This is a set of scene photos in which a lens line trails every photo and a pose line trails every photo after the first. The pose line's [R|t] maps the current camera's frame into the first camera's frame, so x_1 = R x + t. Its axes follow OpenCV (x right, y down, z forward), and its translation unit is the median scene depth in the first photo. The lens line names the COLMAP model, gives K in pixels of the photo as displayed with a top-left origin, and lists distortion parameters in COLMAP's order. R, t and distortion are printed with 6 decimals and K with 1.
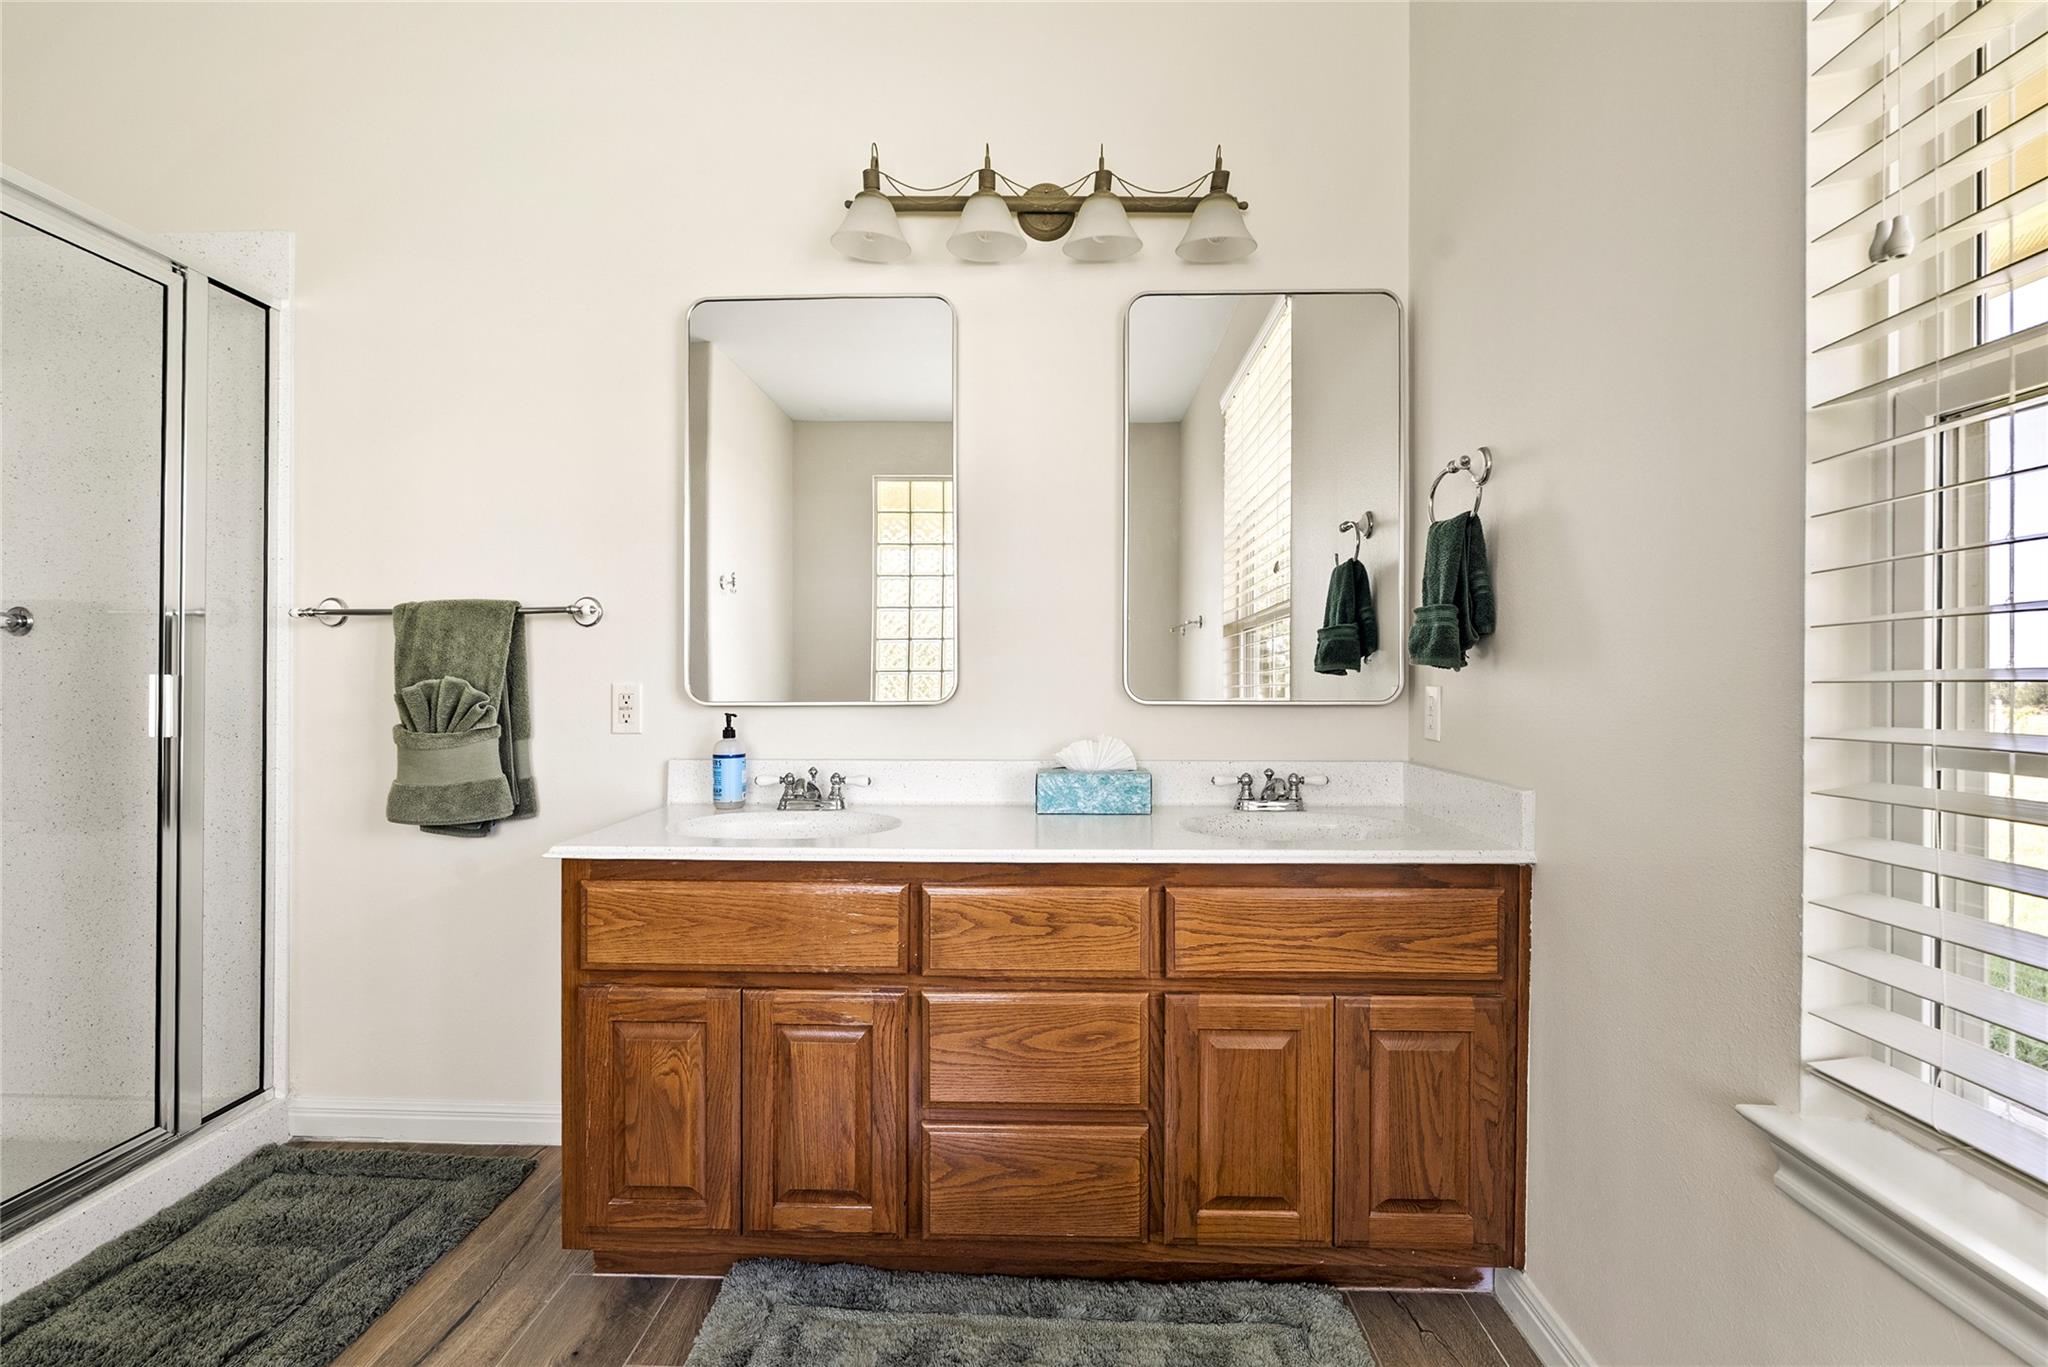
lens RADIAL K [[939.2, 0, 1001.6], [0, 939.2, 687.5], [0, 0, 1]] dist [-0.001772, -0.000060]
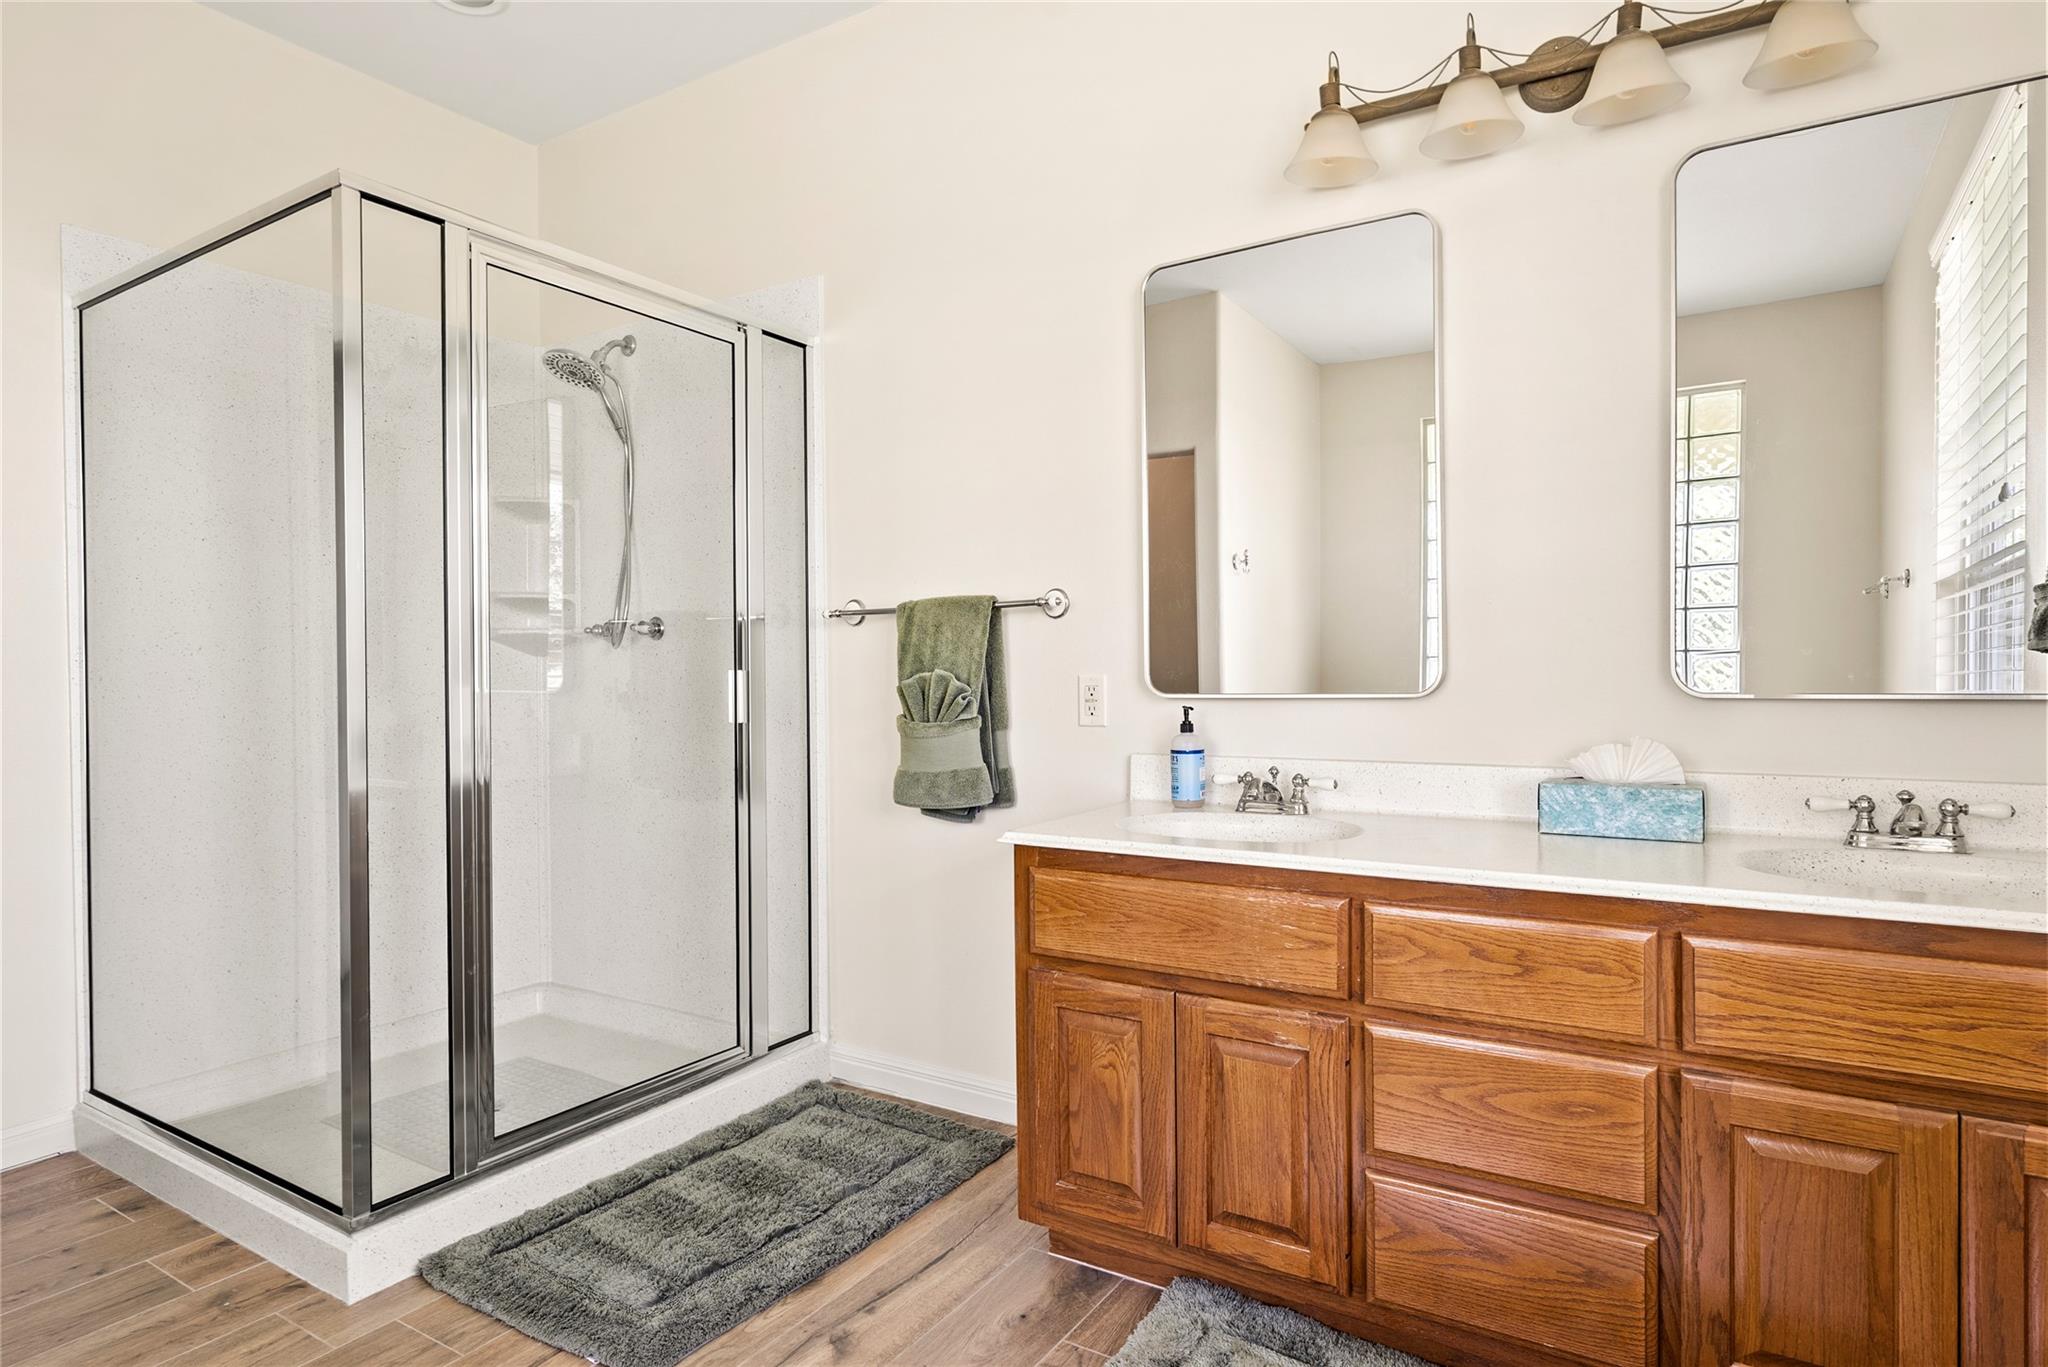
lens RADIAL K [[1136.6, 0, 1026.3], [0, 1136.6, 705.5], [0, 0, 1]] dist [0.000179, 0.001232]
pose [[0.863386, 0.006598, -0.504500, 0.159753], [0.004733, 0.999765, 0.021175, 0.002188], [0.504521, -0.020670, 0.863152, -0.067583]]
